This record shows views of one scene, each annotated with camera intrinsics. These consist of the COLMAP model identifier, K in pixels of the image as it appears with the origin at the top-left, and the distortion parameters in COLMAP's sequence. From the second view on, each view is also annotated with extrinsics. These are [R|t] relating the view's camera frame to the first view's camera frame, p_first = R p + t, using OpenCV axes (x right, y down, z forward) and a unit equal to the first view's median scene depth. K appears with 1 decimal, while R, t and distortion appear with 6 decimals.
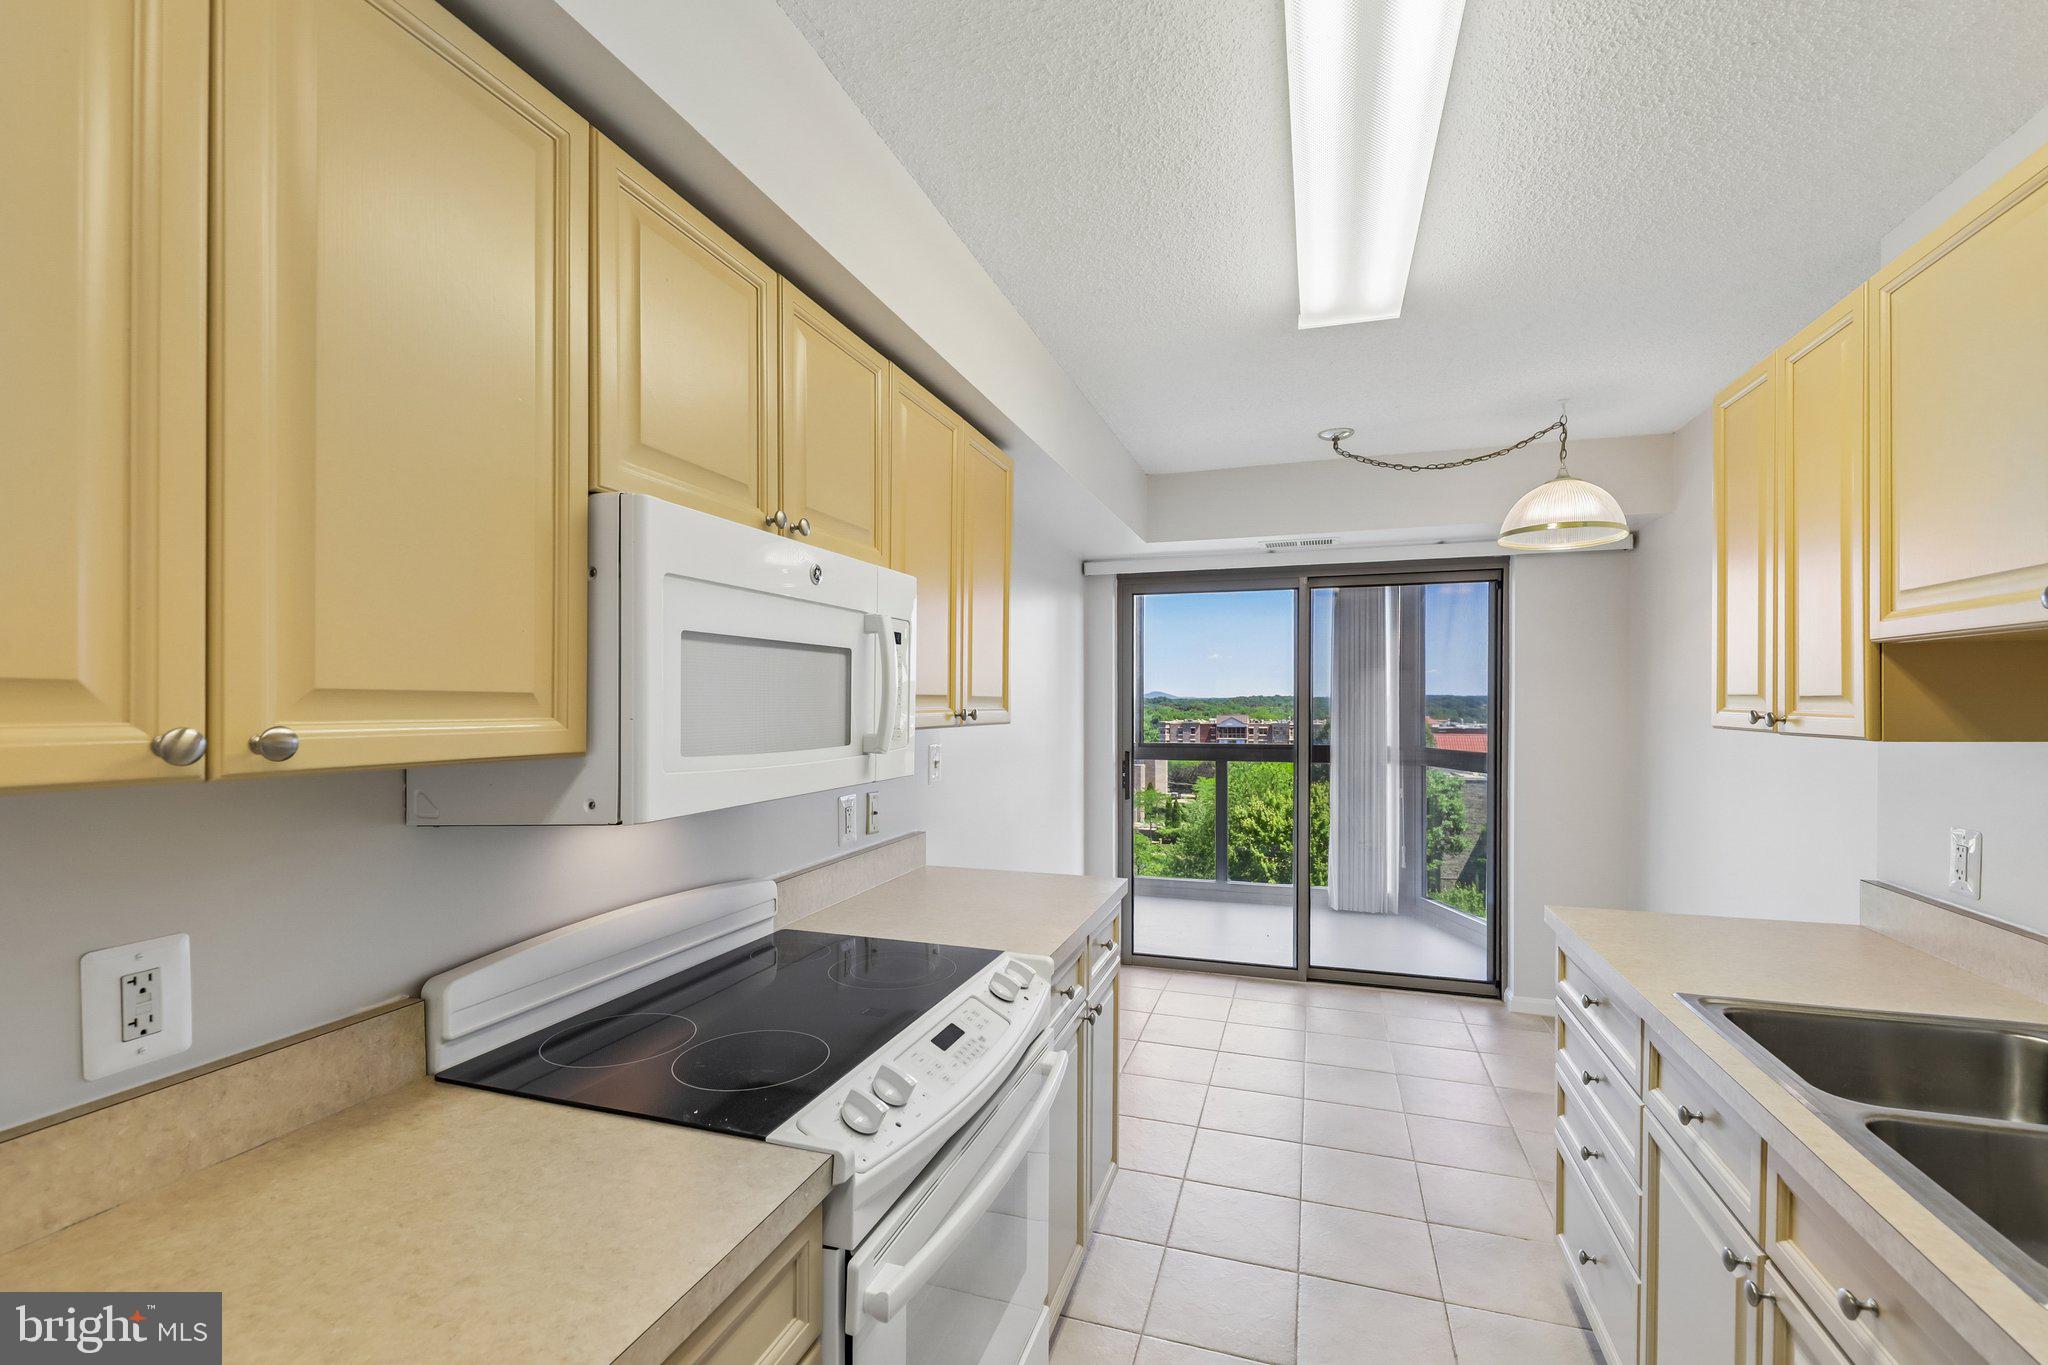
lens RADIAL K [[860.6, 0, 1039.5], [0, 860.6, 713.2], [0, 0, 1]] dist [0.004918, -0.004058]
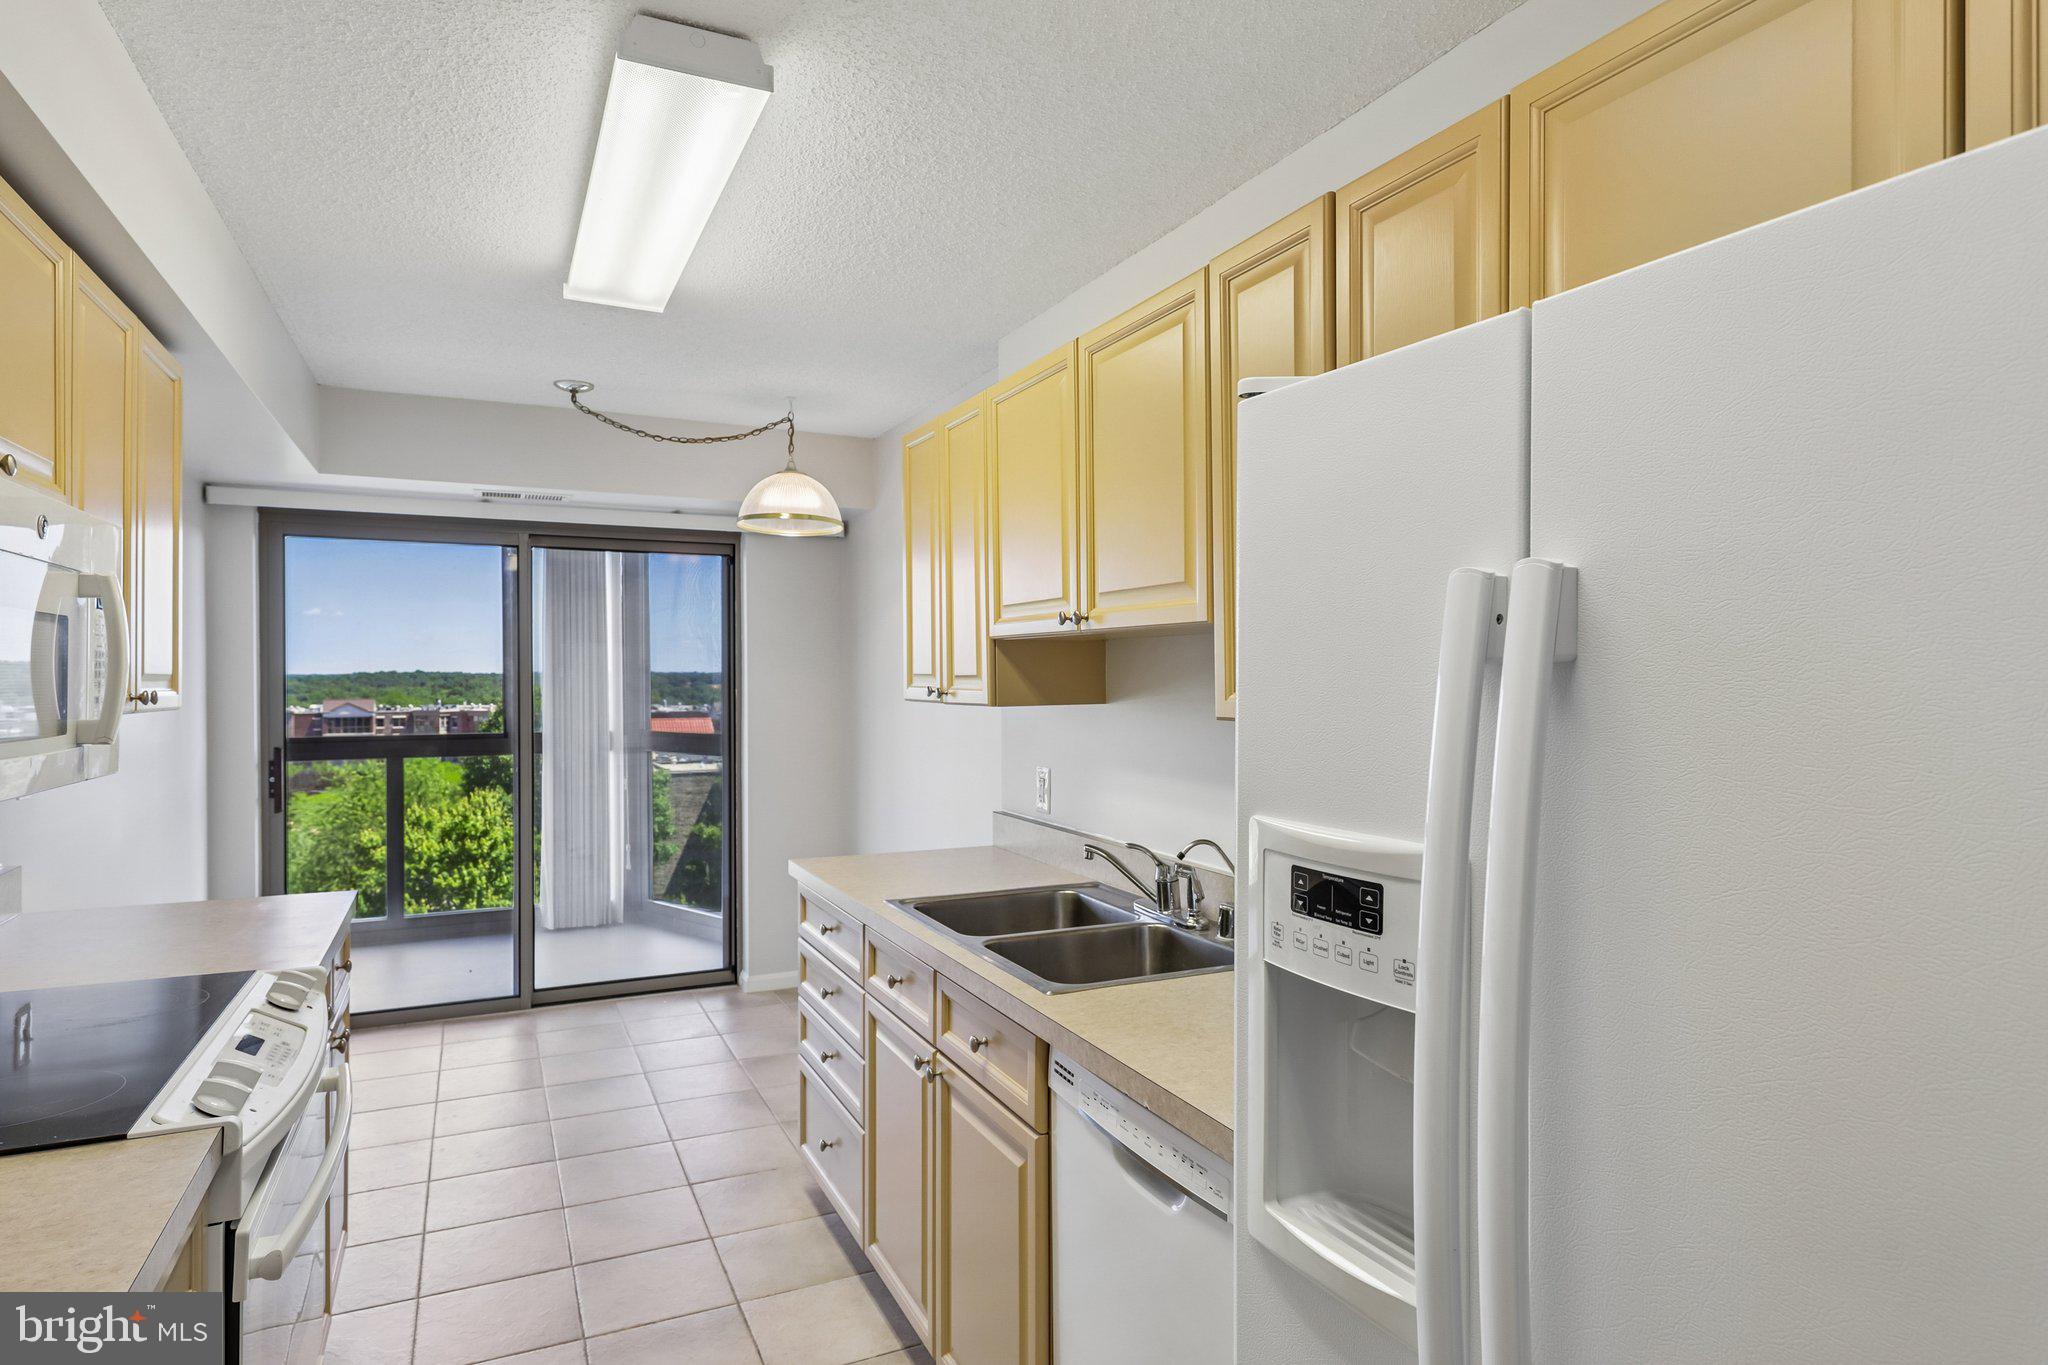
lens RADIAL K [[1109.3, 0, 1009.9], [0, 1109.3, 692.8], [0, 0, 1]] dist [0.024966, 0.000521]
pose [[0.726775, -0.009358, 0.686812, -0.188581], [0.010502, 0.999942, 0.002510, 0.002929], [-0.686795, 0.005389, 0.726831, -0.242573]]
